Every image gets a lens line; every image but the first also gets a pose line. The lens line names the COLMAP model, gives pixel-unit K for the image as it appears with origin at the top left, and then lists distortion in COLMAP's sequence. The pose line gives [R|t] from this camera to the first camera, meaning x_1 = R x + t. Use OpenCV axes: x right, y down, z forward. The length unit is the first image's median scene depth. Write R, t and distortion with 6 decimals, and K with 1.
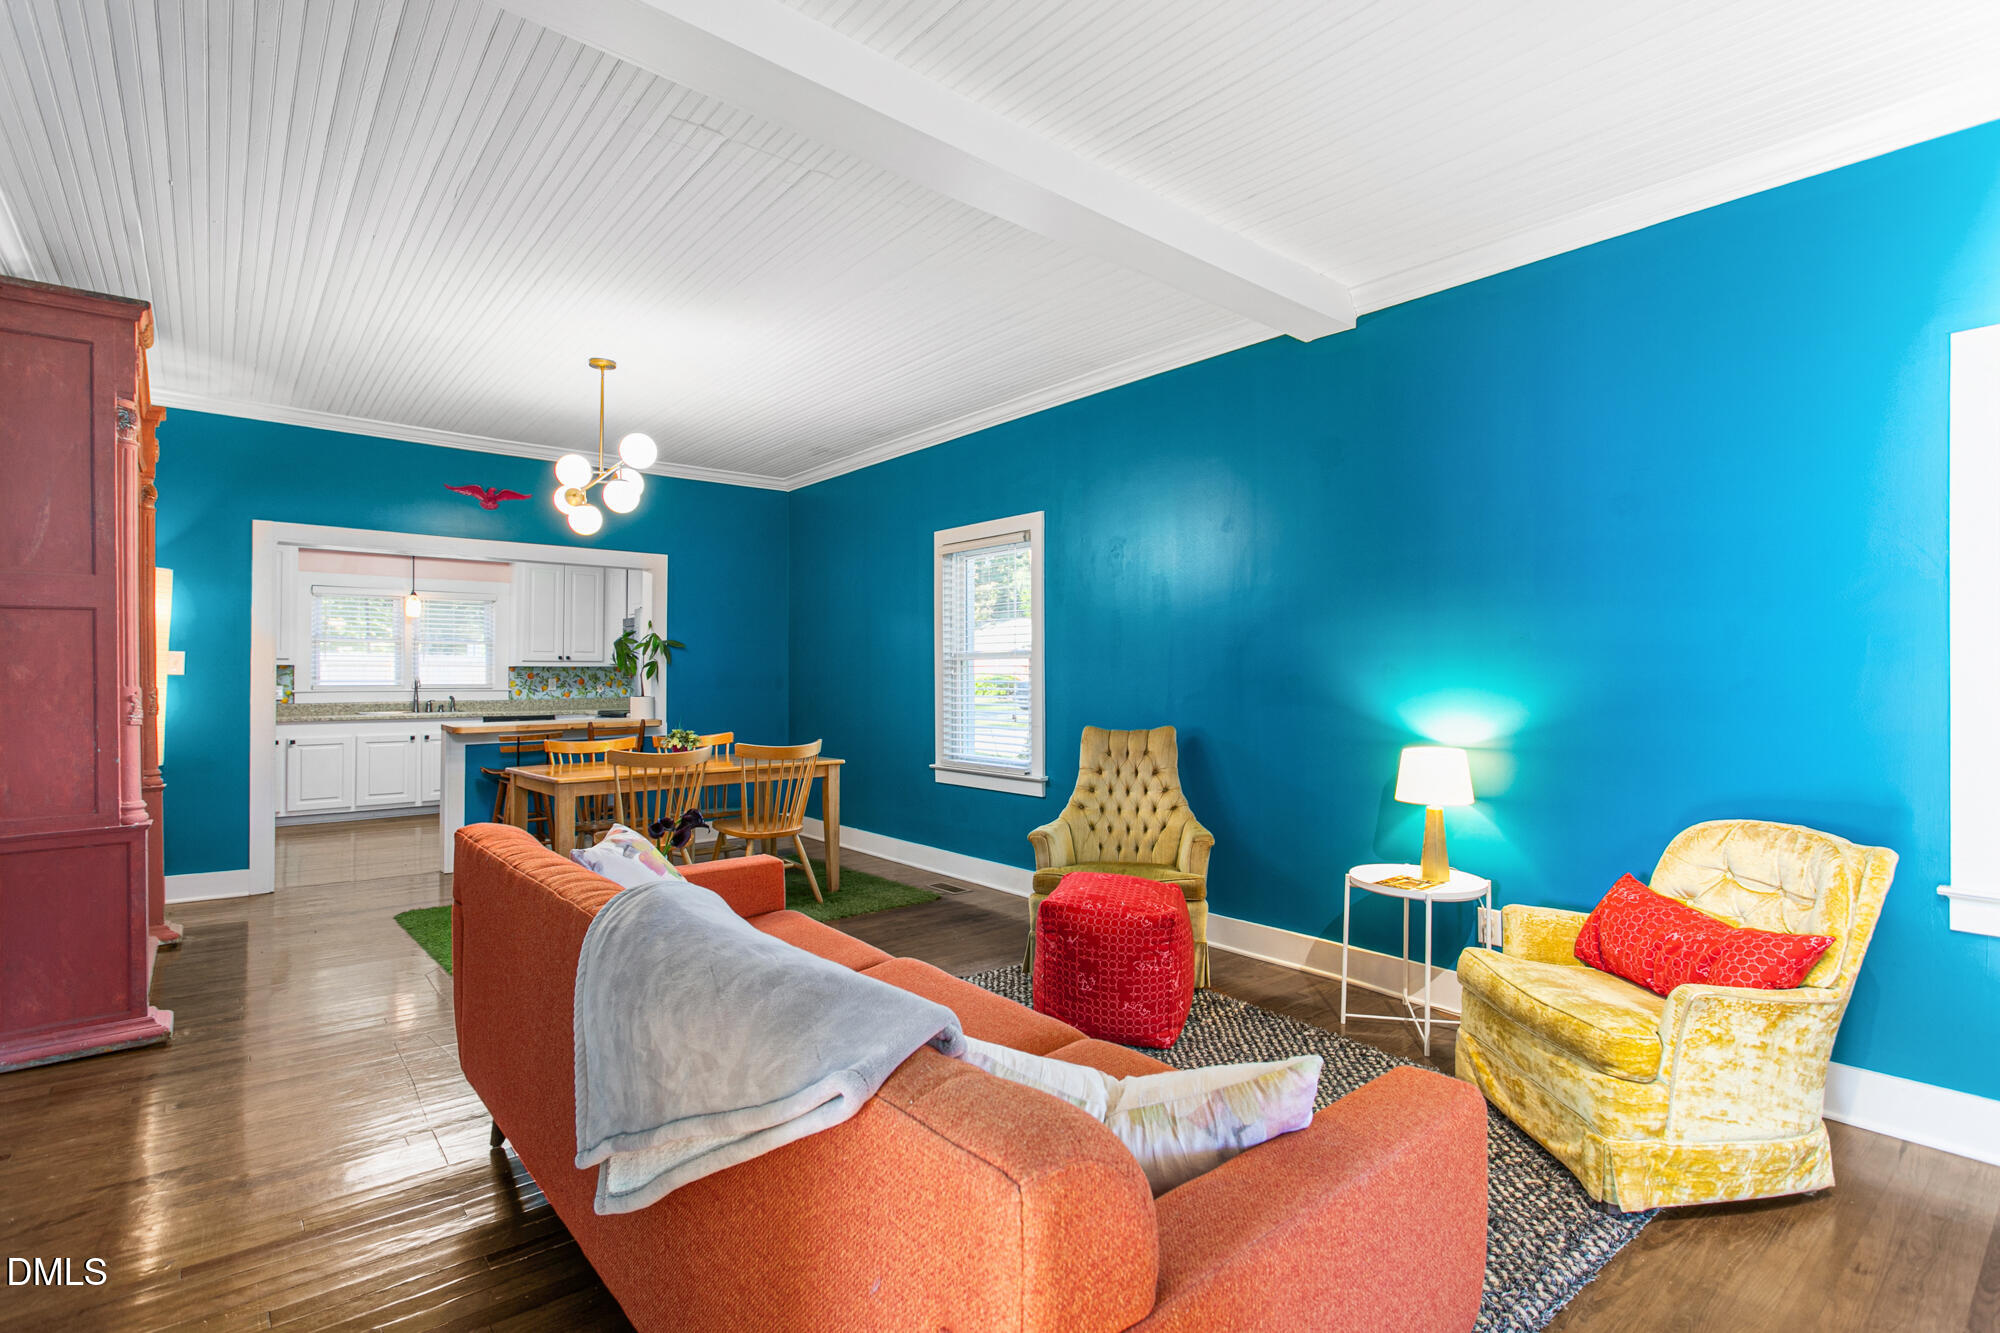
lens RADIAL K [[957.8, 0, 1000.0], [0, 957.8, 666.5], [0, 0, 1]] dist [-0.000080, 0.000015]
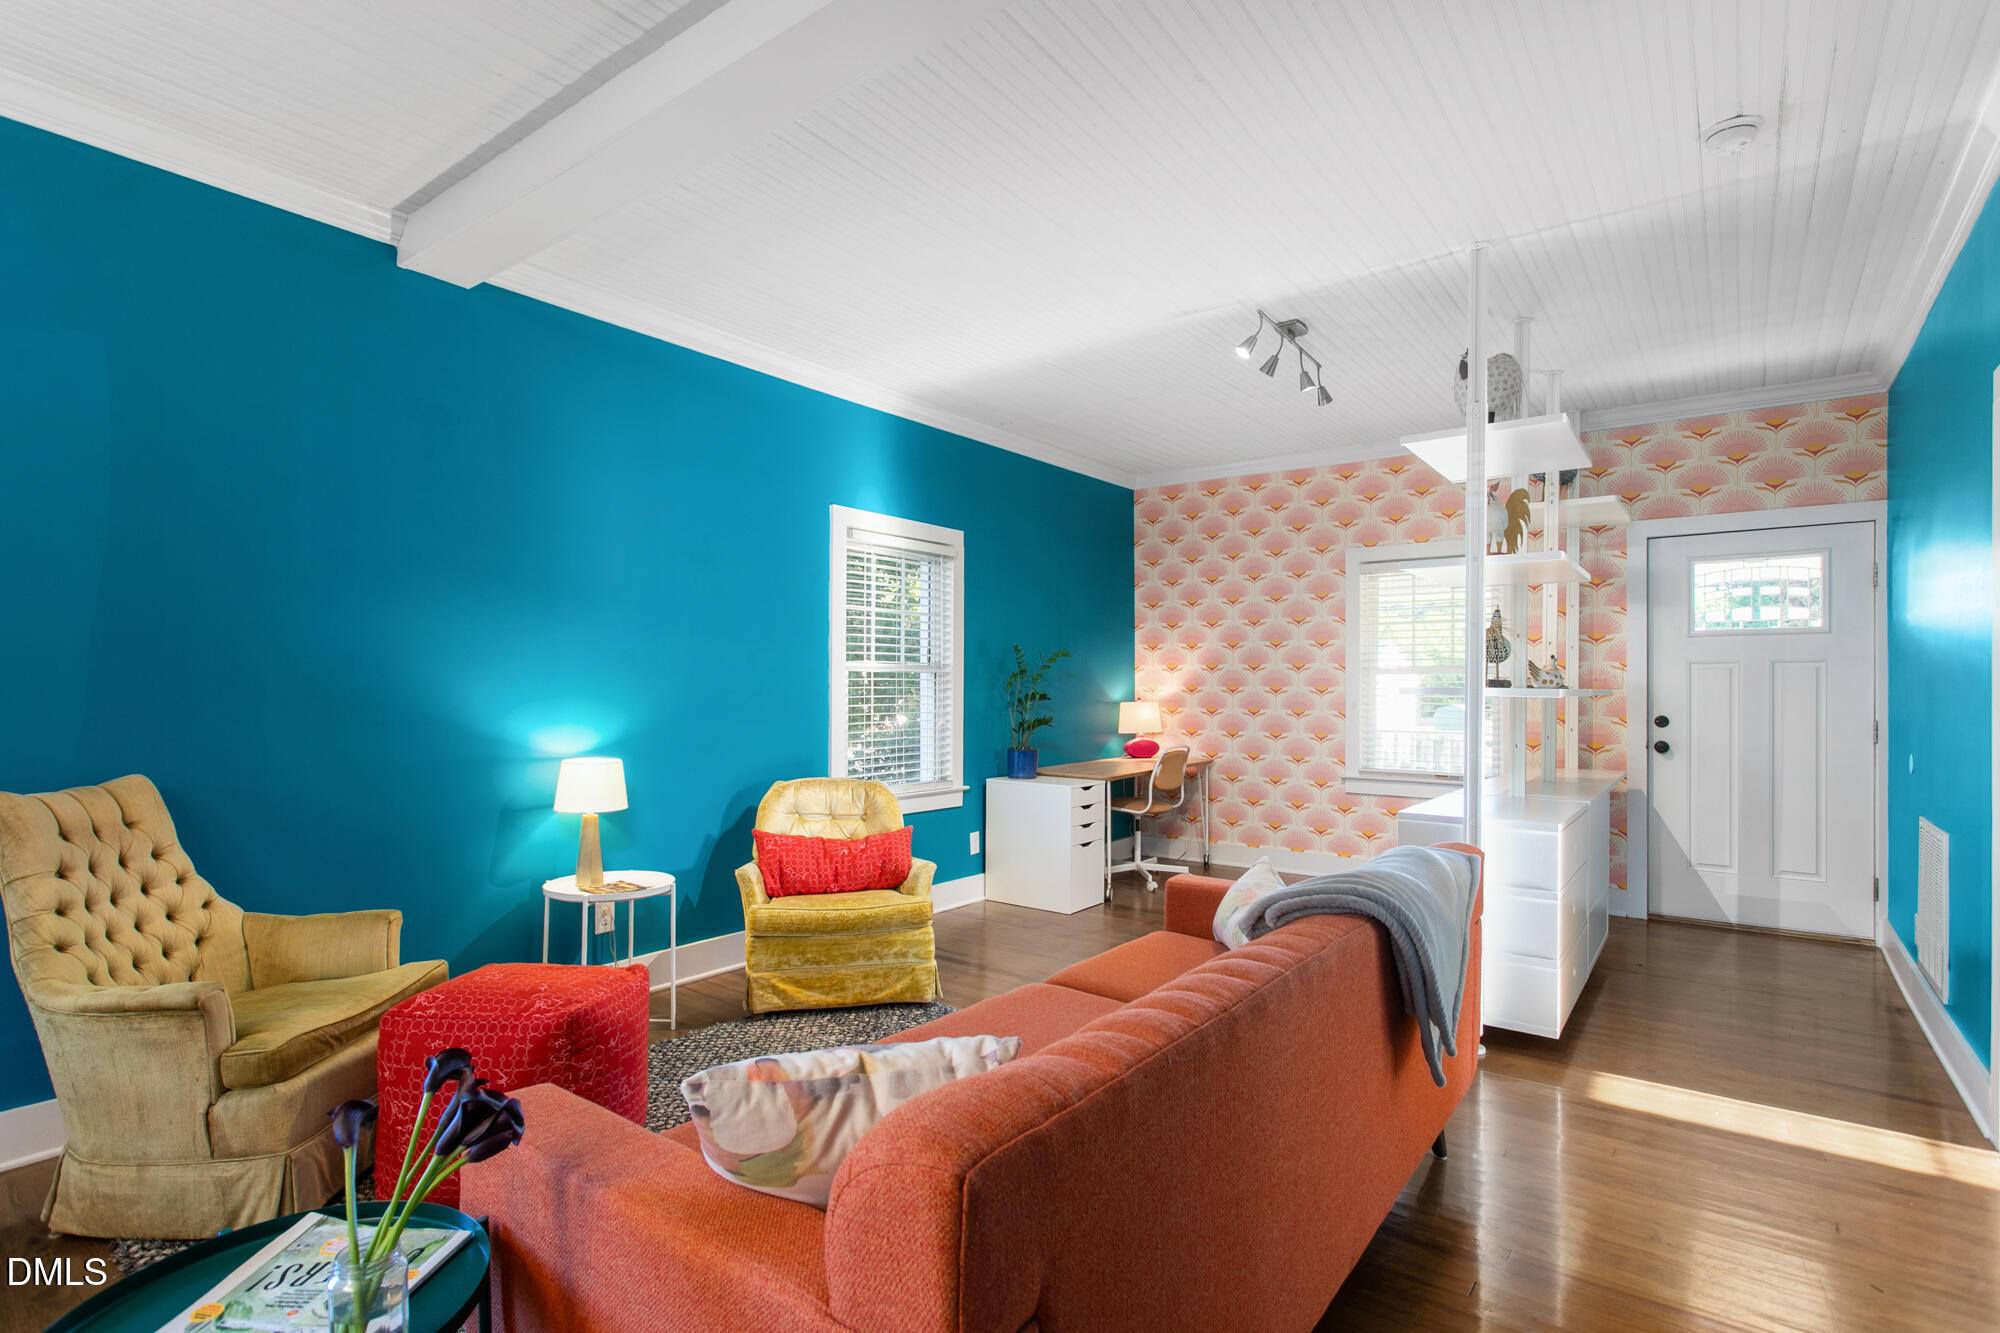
lens RADIAL K [[970.5, 0, 1000.0], [0, 970.5, 666.5], [0, 0, 1]] dist [-0.000899, -0.000119]
pose [[-0.230603, 0.017036, 0.972899, -0.611064], [-0.011727, 0.999725, -0.020285, 0.003972], [-0.972977, -0.016087, -0.230340, 0.740427]]
